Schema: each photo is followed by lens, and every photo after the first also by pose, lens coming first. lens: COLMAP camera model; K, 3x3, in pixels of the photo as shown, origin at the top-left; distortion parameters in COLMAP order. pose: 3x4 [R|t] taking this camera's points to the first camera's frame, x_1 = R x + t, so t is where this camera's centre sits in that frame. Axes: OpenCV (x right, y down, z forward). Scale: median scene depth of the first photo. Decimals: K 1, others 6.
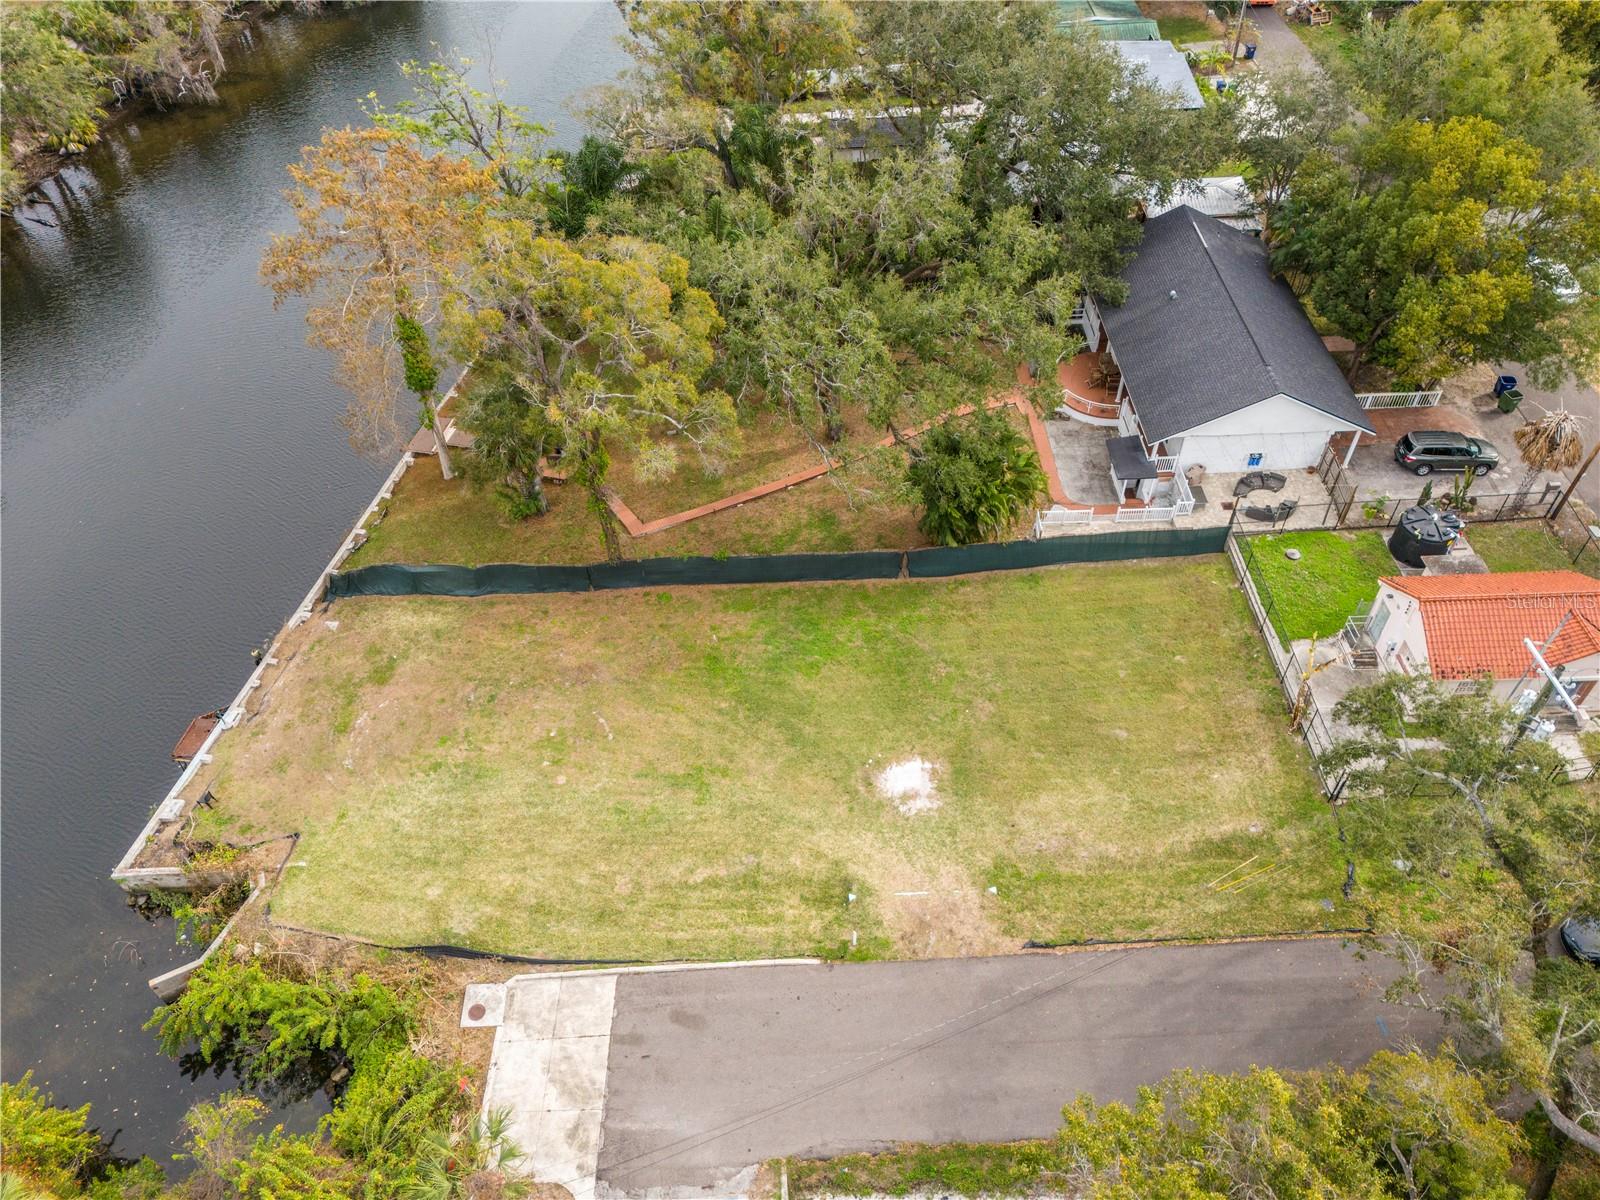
lens RADIAL K [[1177.1, 0, 794.2], [0, 1177.1, 599.9], [0, 0, 1]] dist [0.063525, -0.049905]
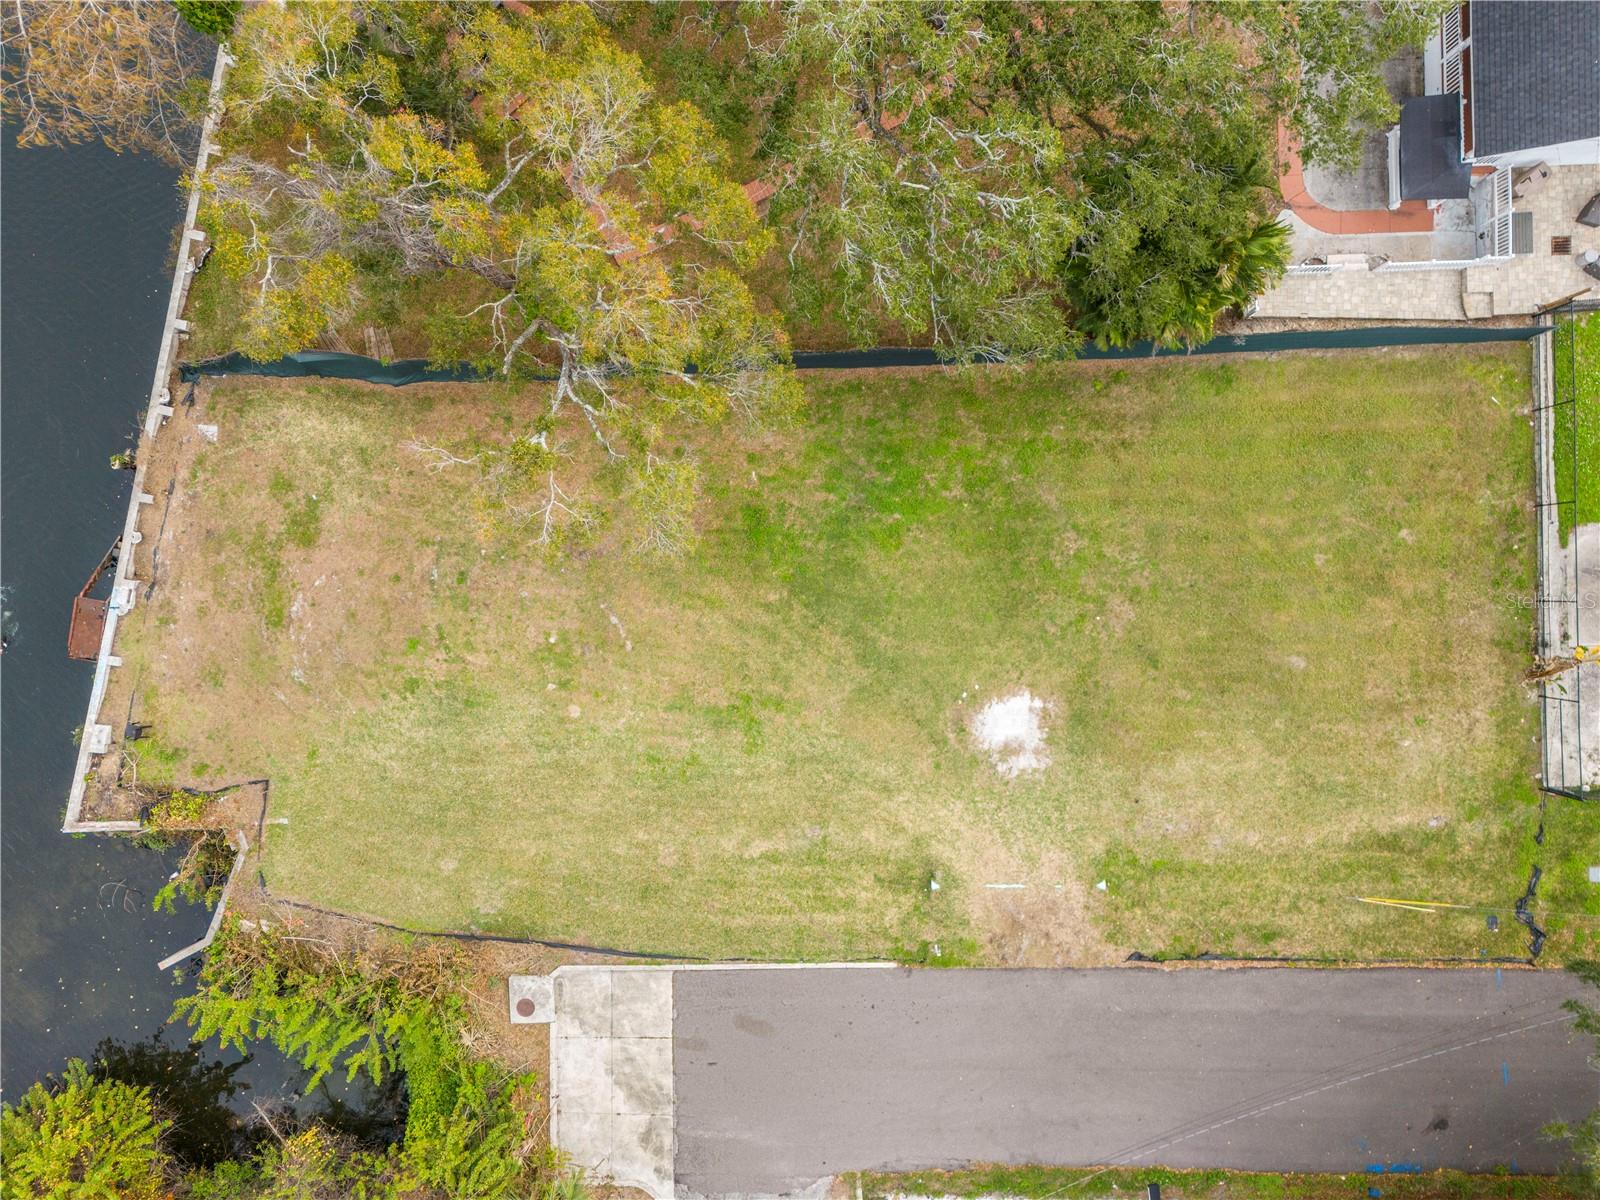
lens RADIAL K [[1177.1, 0, 794.2], [0, 1177.1, 599.9], [0, 0, 1]] dist [0.063525, -0.049905]
pose [[0.999990, -0.002864, -0.003536, -0.049547], [0.004521, 0.713647, 0.700491, -0.495261], [0.000517, -0.700500, 0.713653, 0.524884]]
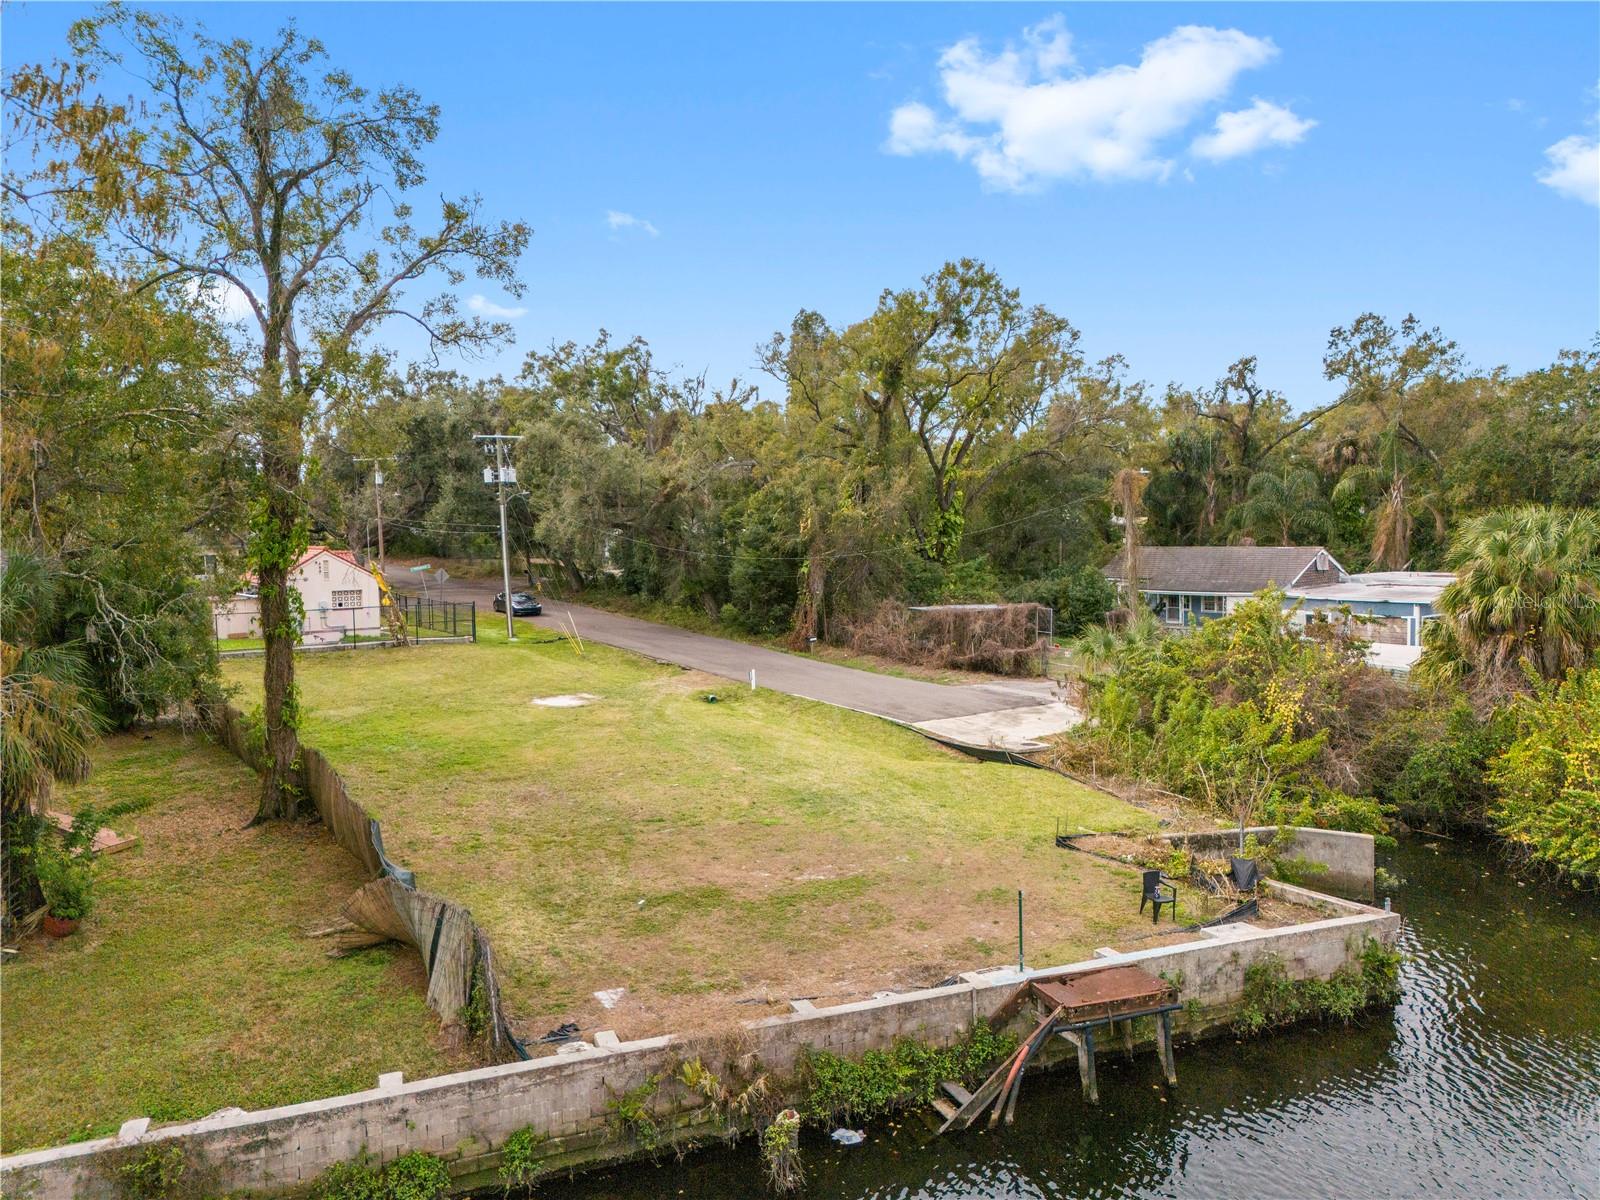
lens RADIAL K [[1177.1, 0, 794.2], [0, 1177.1, 599.9], [0, 0, 1]] dist [0.063525, -0.049905]
pose [[-0.541218, -0.021389, 0.840610, -0.856044], [0.626625, 0.656366, 0.420148, -0.194725], [-0.560735, 0.754139, -0.341834, 1.234219]]
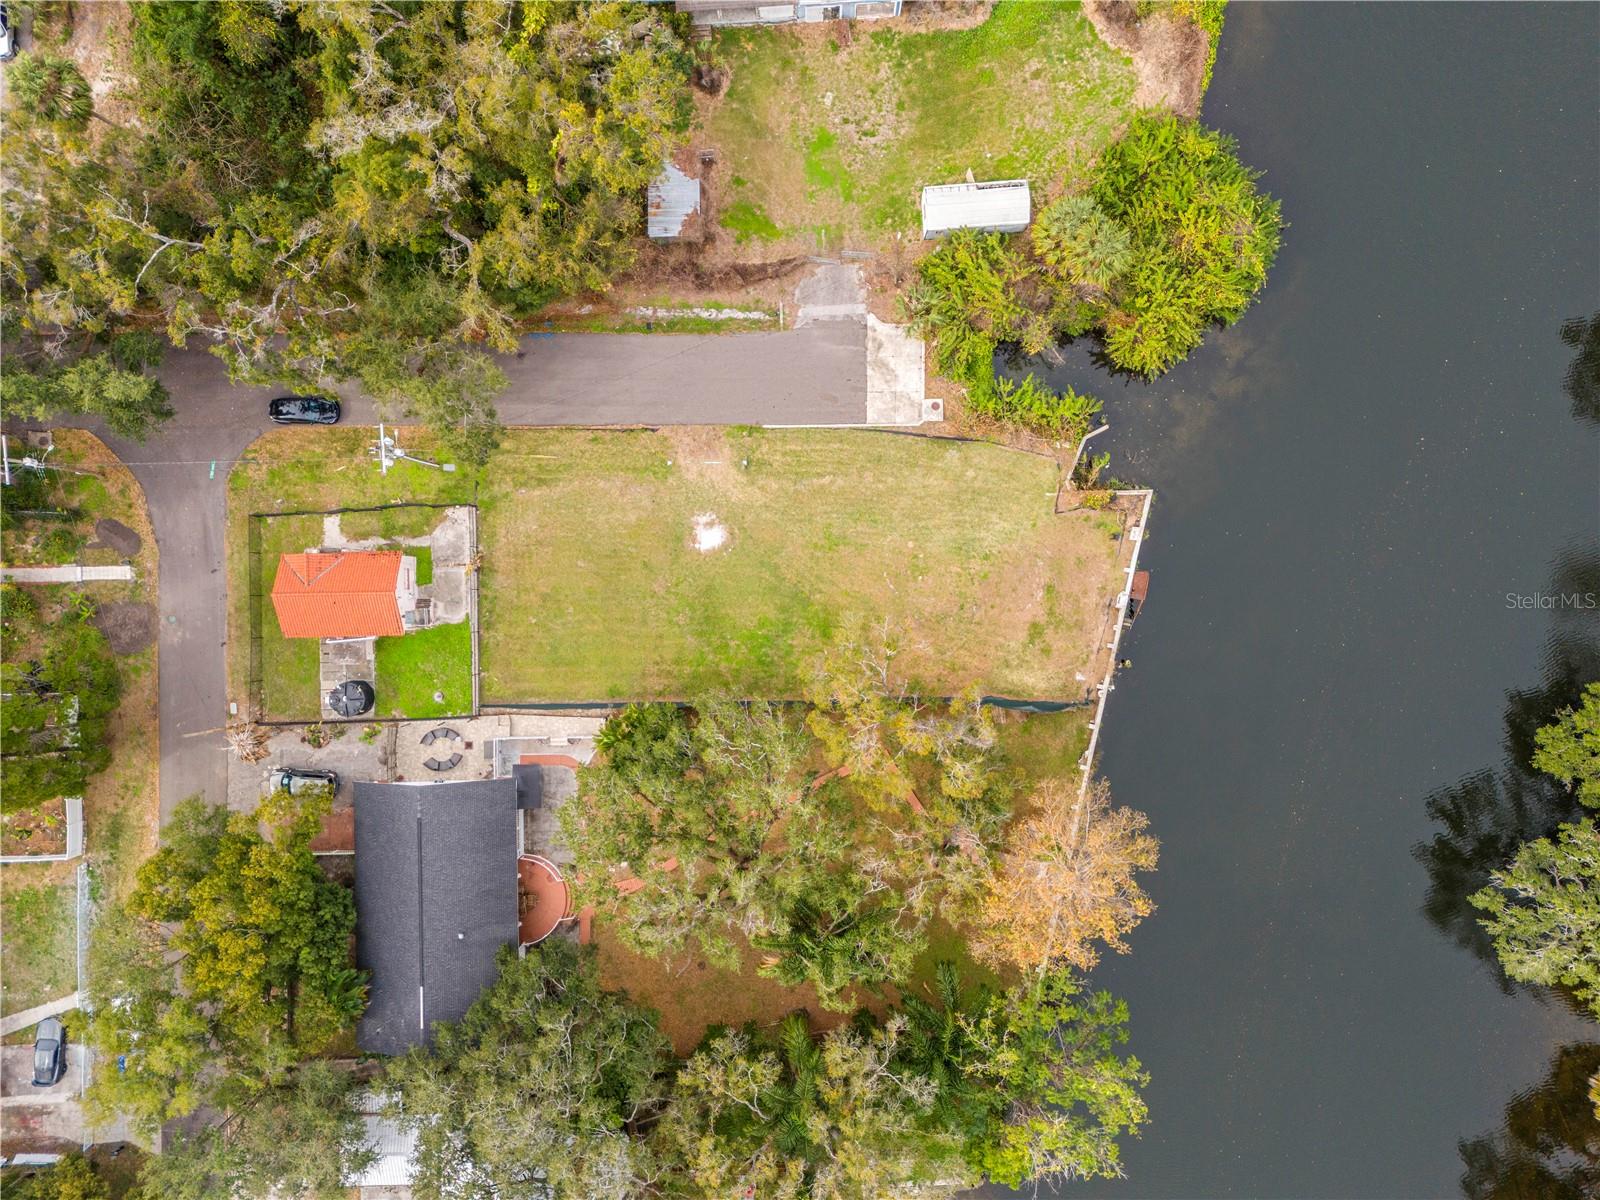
lens RADIAL K [[1163.6, 0, 806.6], [0, 1163.6, 604.2], [0, 0, 1]] dist [0.068307, -0.043896]
pose [[-0.999623, -0.010177, 0.025488, -0.097135], [0.025003, -0.720624, 0.692875, -1.172226], [0.011315, 0.693251, 0.720607, -0.170245]]
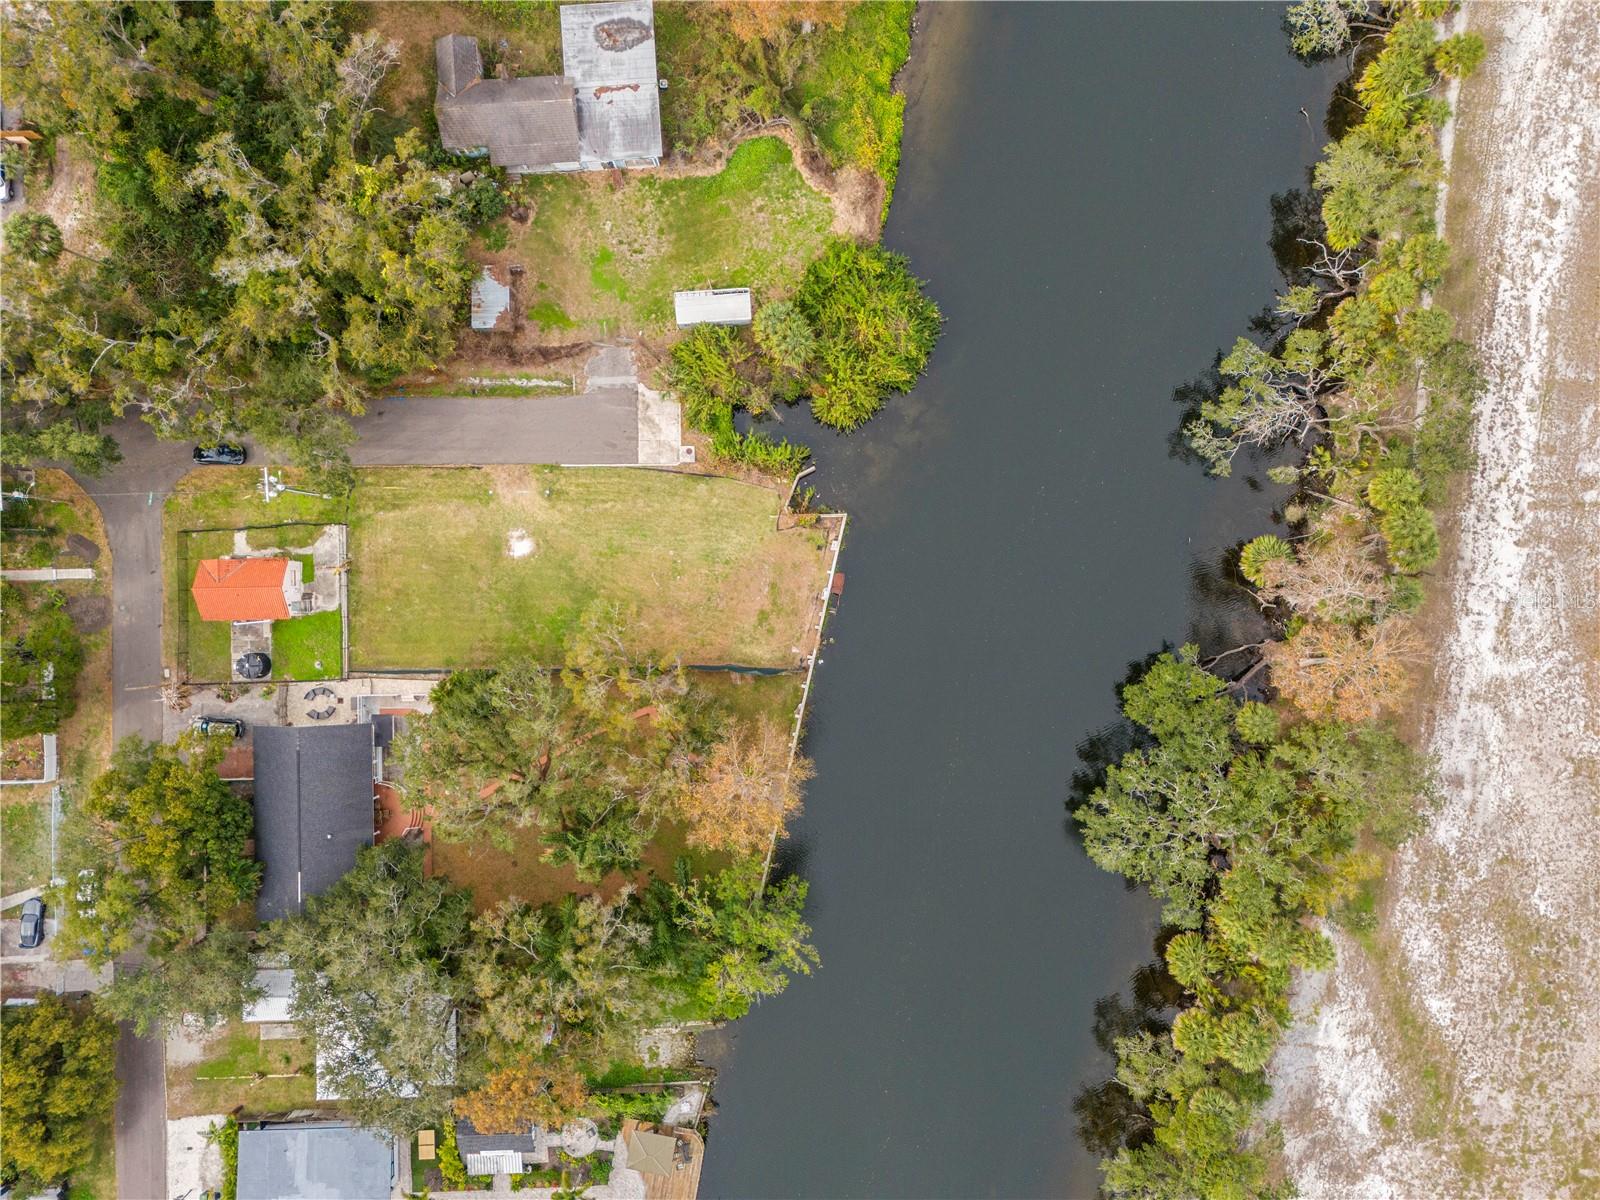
lens RADIAL K [[1155.2, 0, 797.6], [0, 1155.2, 602.7], [0, 0, 1]] dist [0.084989, -0.070268]
pose [[-0.999400, -0.009909, 0.033198, -0.565920], [0.030279, -0.715492, 0.697965, -1.621122], [0.016837, 0.698551, 0.715362, -0.599569]]
